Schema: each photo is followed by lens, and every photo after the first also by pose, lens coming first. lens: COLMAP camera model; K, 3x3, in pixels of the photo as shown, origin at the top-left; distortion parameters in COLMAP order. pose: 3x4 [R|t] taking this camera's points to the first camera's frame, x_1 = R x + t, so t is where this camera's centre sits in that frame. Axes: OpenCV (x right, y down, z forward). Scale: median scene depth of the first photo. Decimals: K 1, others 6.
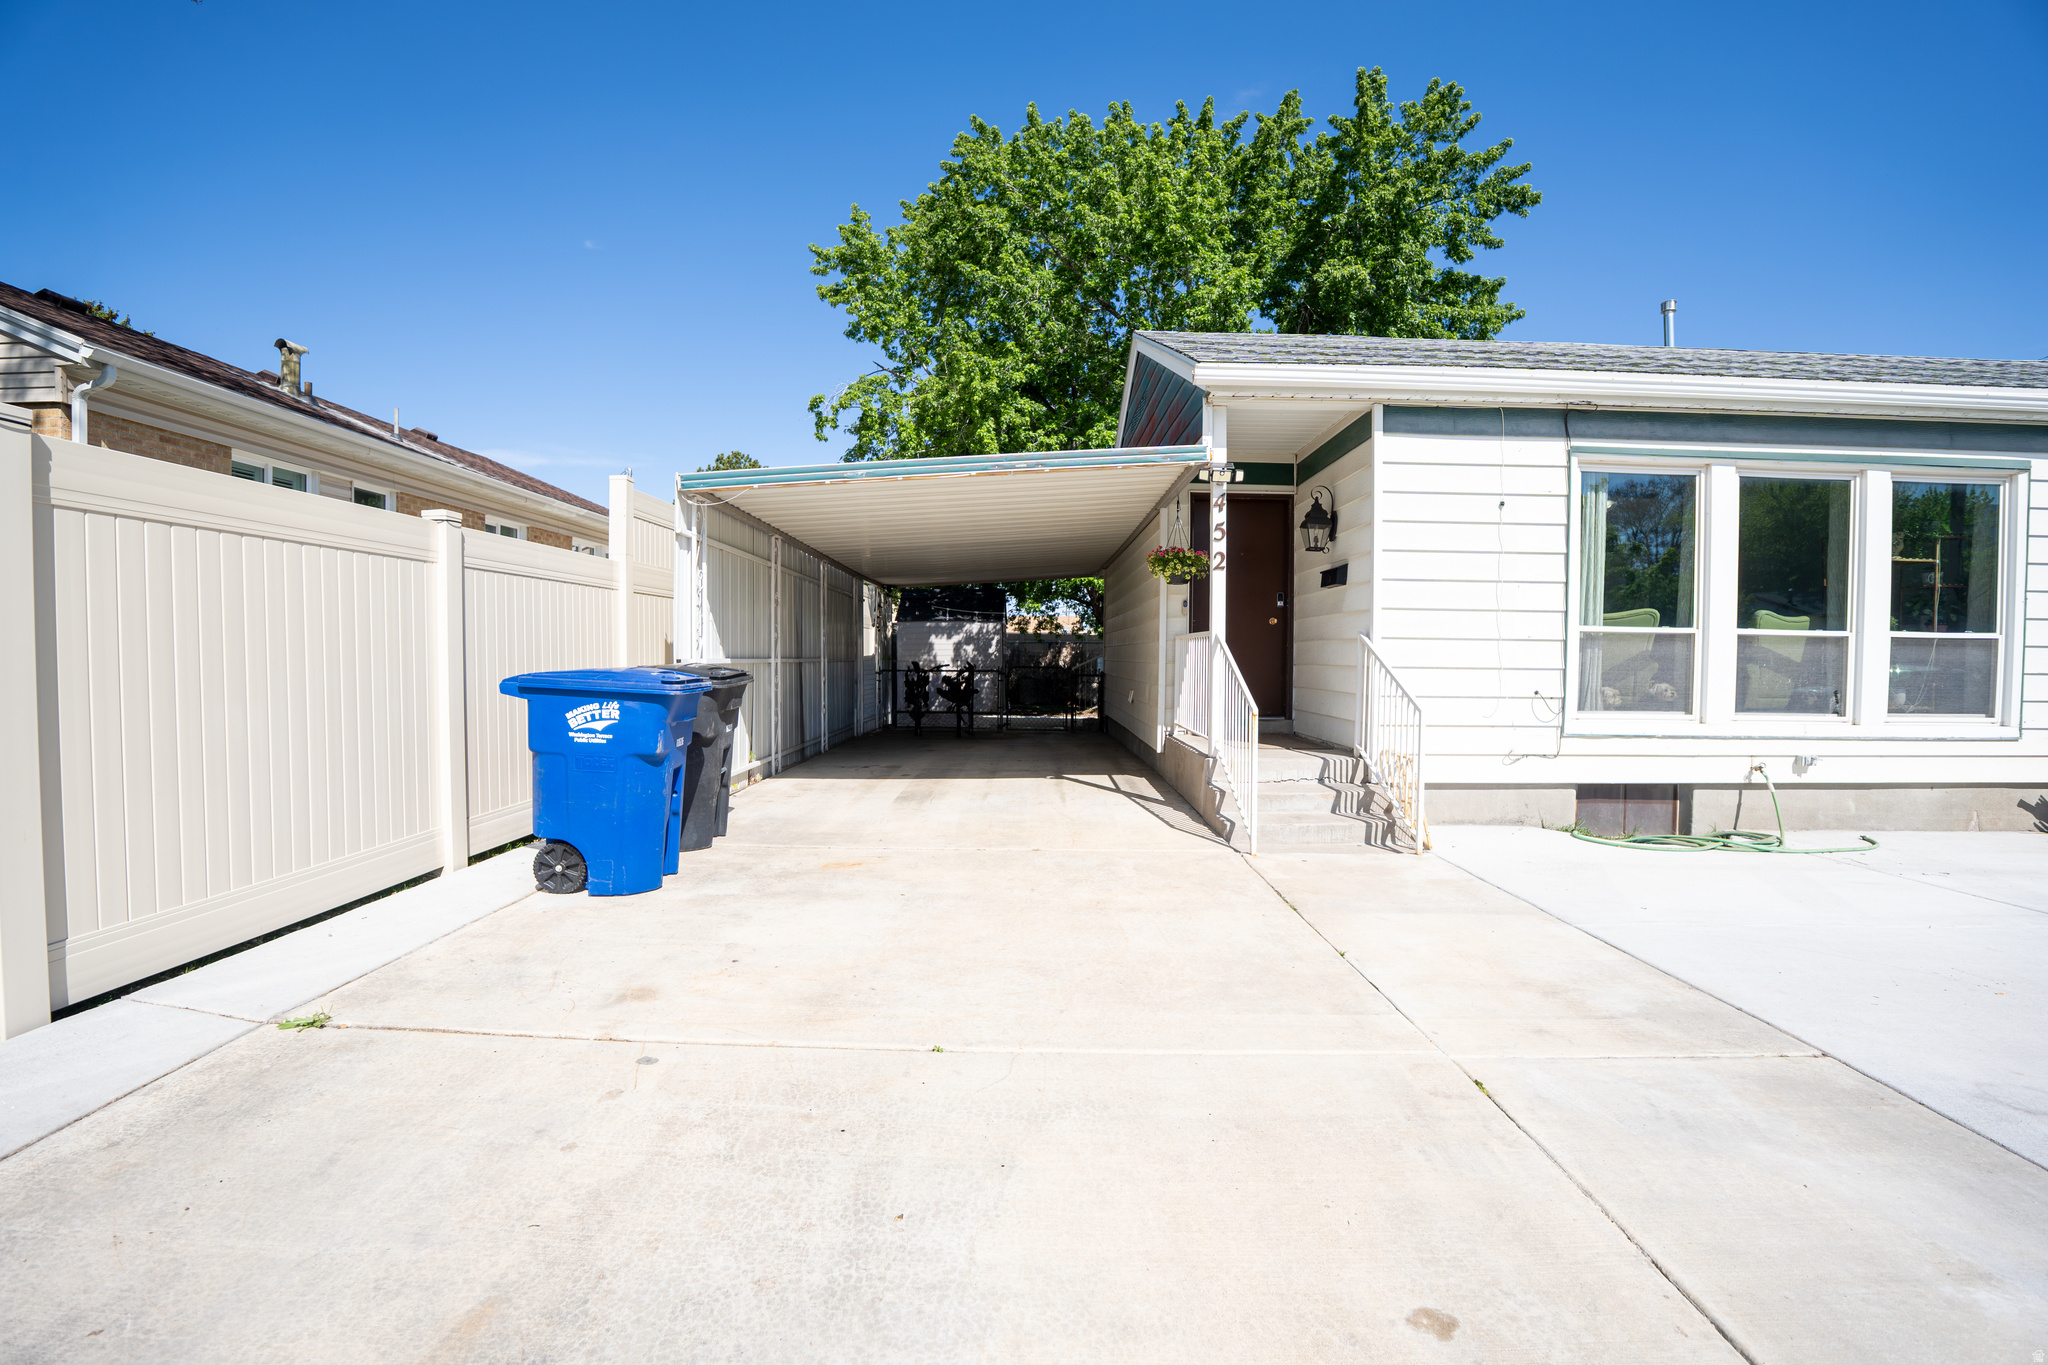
lens RADIAL K [[904.5, 0, 1027.2], [0, 904.5, 688.6], [0, 0, 1]] dist [-0.068217, 0.014714]
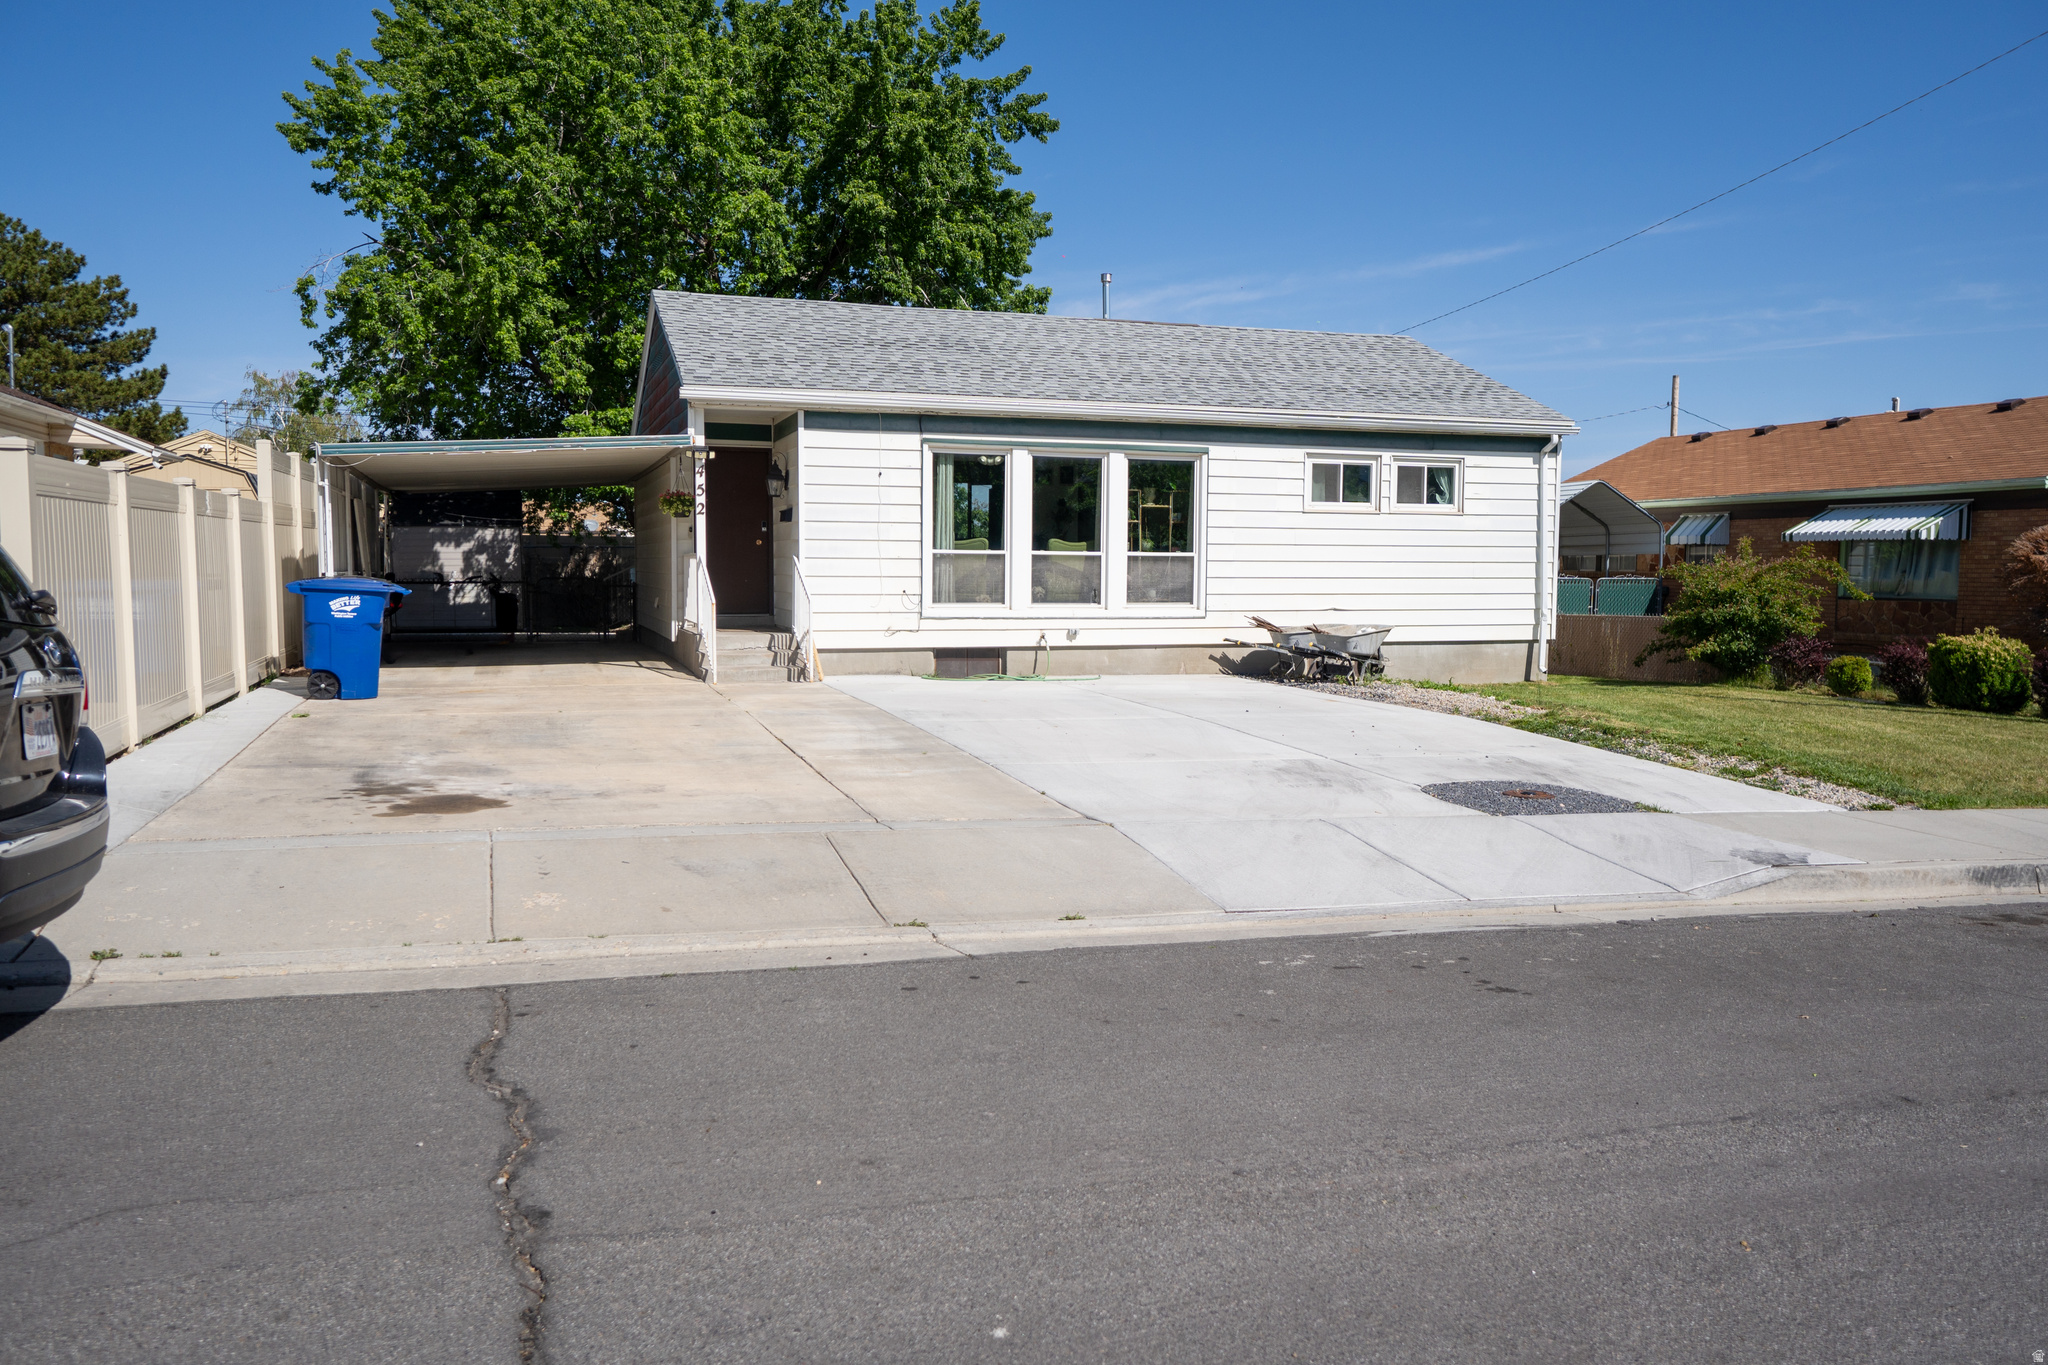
lens RADIAL K [[1546.8, 0, 1012.8], [0, 1546.8, 672.6], [0, 0, 1]] dist [0.004346, 0.002658]
pose [[0.952336, -0.023517, 0.304143, -0.094741], [0.012469, 0.999192, 0.038218, 0.046678], [-0.304796, -0.032604, 0.951860, -1.725398]]
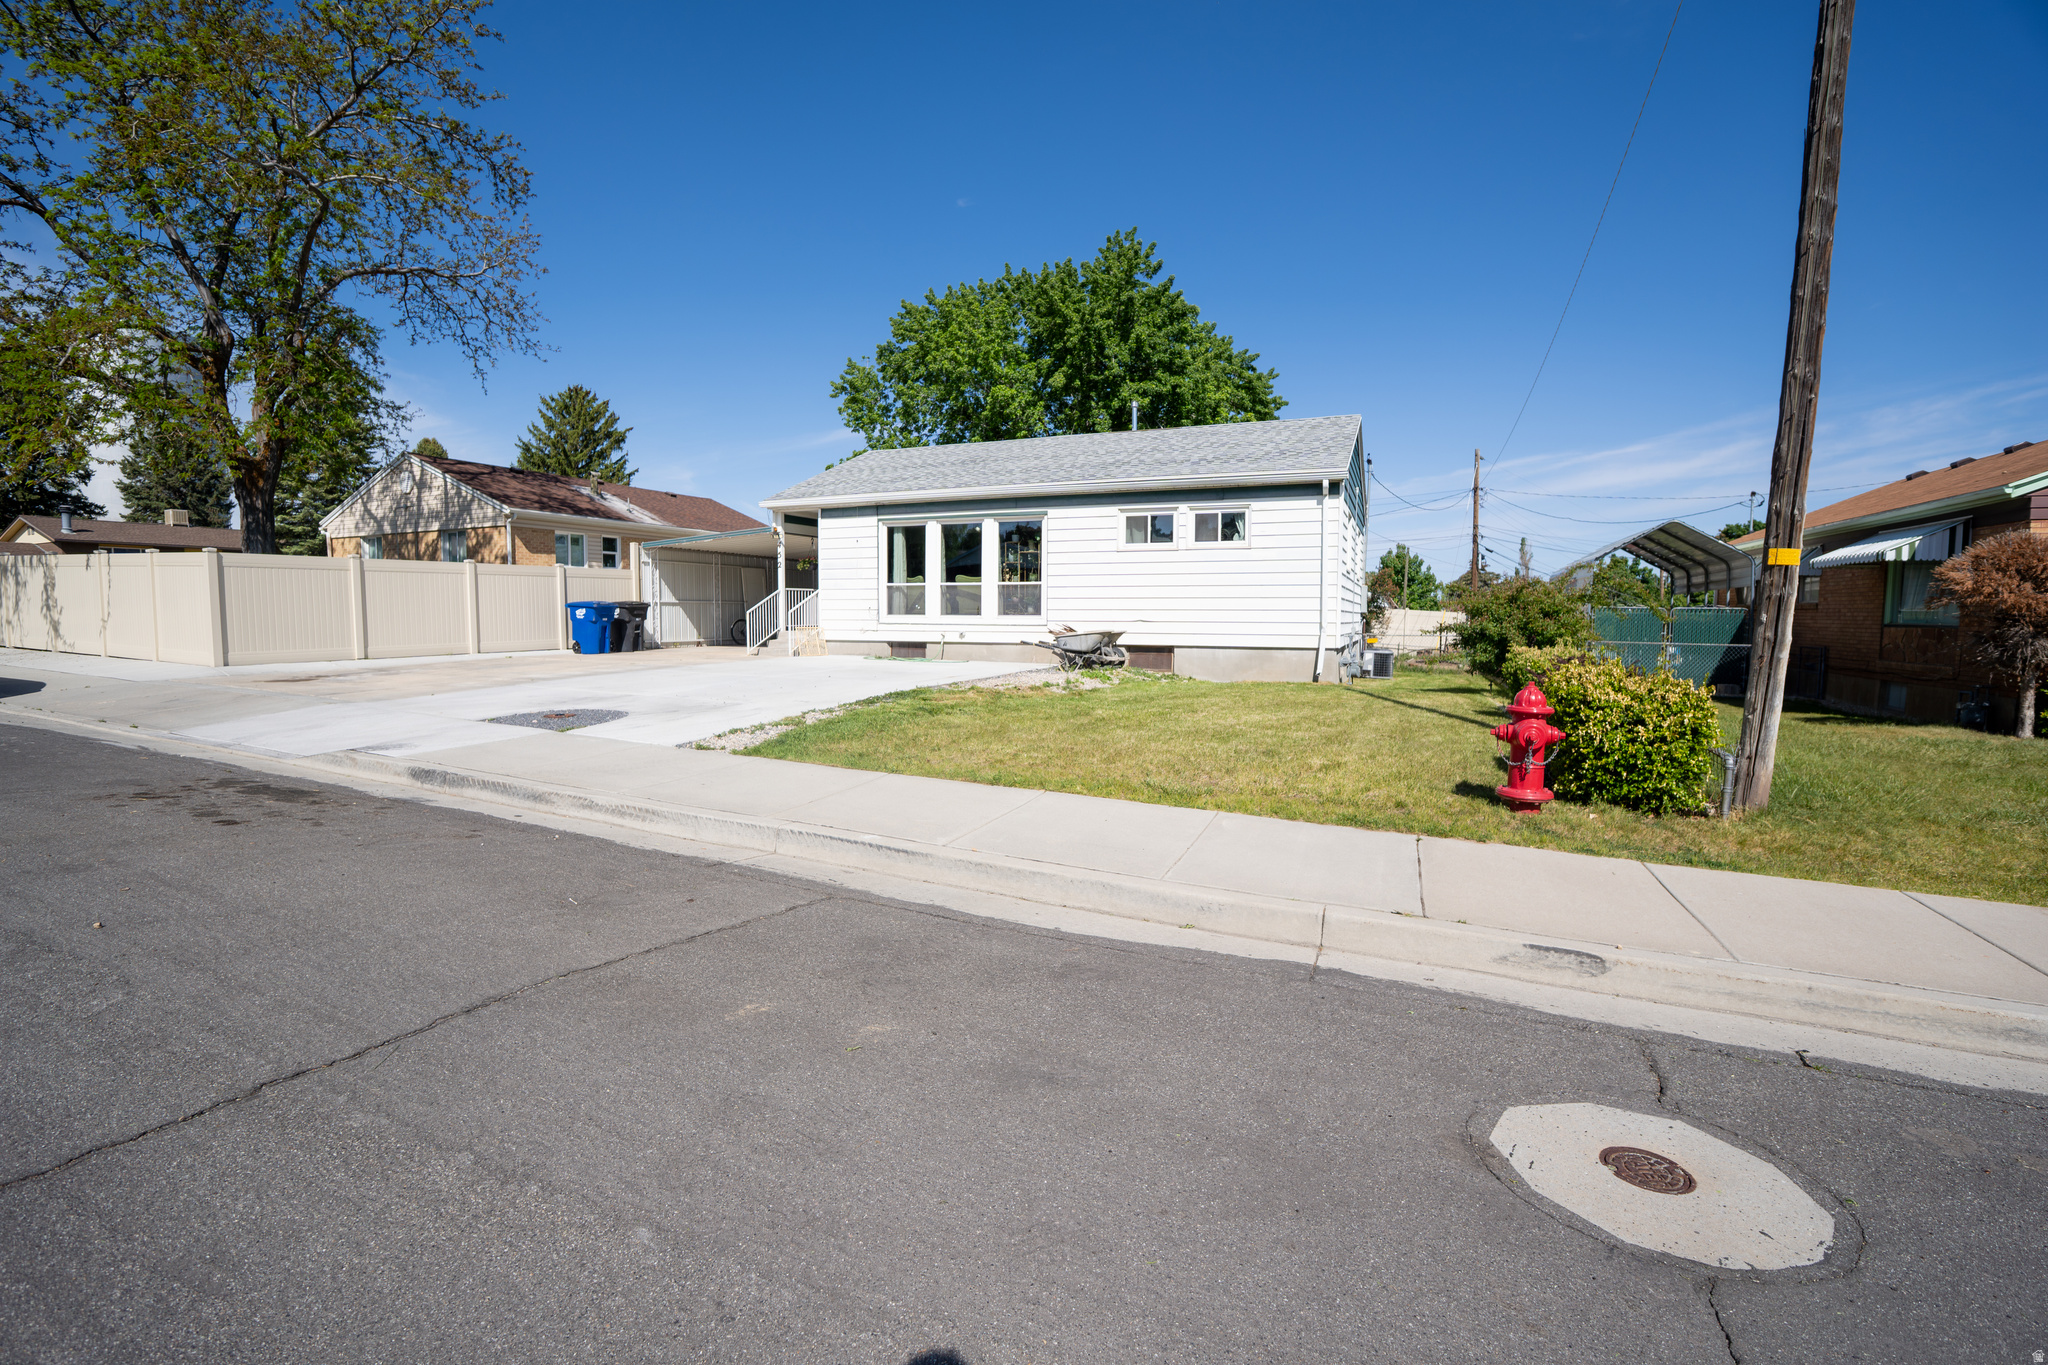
lens RADIAL K [[901.2, 0, 1024.0], [0, 901.2, 682.5], [0, 0, 1]] dist [-0.070313, 0.016357]
pose [[0.920334, 0.024122, -0.390390, 2.112978], [-0.009204, 0.999156, 0.040040, 0.120858], [0.391026, -0.033257, 0.919779, -1.409345]]
